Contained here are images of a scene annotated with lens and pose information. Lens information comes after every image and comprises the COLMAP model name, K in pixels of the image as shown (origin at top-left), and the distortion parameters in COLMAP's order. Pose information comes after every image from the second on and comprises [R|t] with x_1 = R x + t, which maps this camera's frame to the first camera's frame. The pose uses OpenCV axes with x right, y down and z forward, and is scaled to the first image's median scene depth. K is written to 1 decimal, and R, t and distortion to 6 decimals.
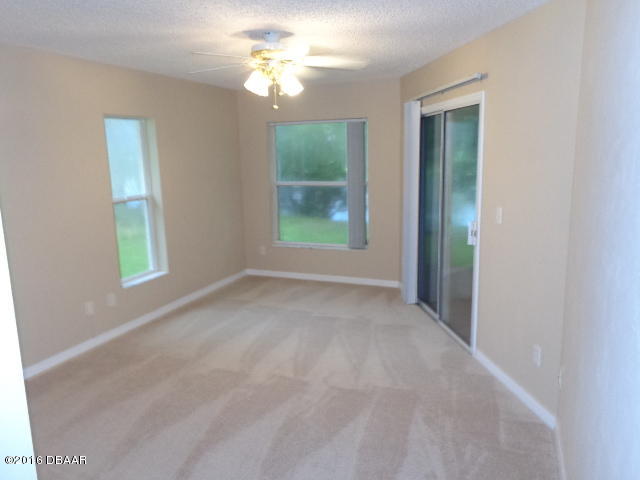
lens RADIAL K [[482.8, 0, 320.0], [0, 482.8, 240.0], [0, 0, 1]] dist [-0.006331, 0.003898]
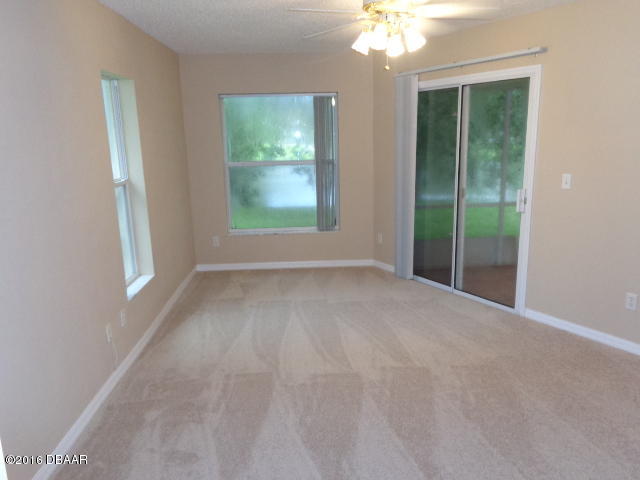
lens RADIAL K [[482.8, 0, 320.0], [0, 482.8, 240.0], [0, 0, 1]] dist [-0.006331, 0.003898]
pose [[0.909345, -0.087525, 0.406732, -0.427597], [0.077095, 0.996139, 0.041995, -0.005257], [-0.408837, -0.006831, 0.912582, 0.172228]]
